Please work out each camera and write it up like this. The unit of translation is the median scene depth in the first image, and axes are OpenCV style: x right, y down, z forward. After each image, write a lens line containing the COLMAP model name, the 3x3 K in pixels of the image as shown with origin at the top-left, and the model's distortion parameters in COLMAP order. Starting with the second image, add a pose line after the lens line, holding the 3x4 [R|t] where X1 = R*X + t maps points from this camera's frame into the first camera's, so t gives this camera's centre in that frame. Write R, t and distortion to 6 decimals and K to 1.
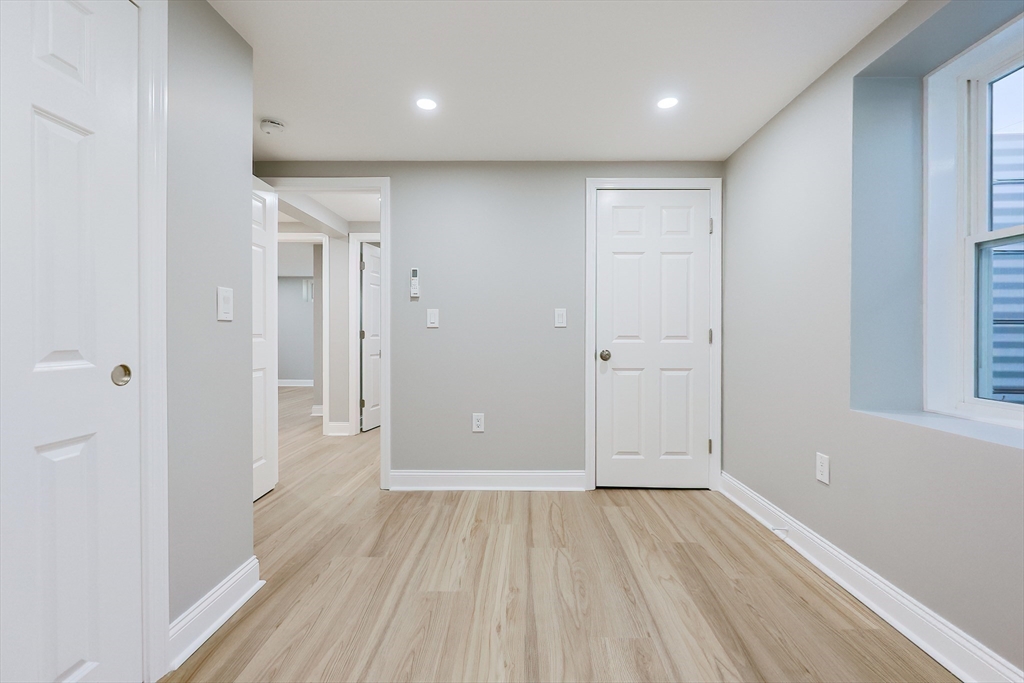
lens RADIAL K [[431.4, 0, 527.4], [0, 431.4, 337.0], [0, 0, 1]] dist [-0.015505, 0.000303]
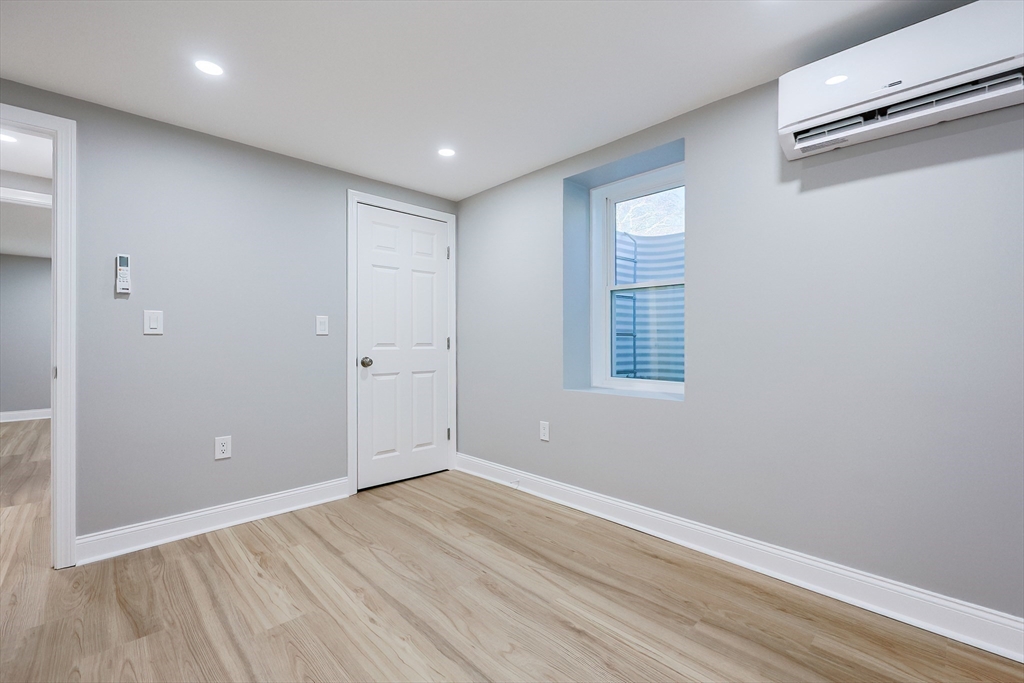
lens RADIAL K [[431.4, 0, 527.4], [0, 431.4, 337.0], [0, 0, 1]] dist [-0.015505, 0.000303]
pose [[0.700919, 0.003075, 0.713234, -0.362978], [0.007056, 0.999912, -0.011245, -0.004676], [-0.713206, 0.012915, 0.700835, -0.016130]]
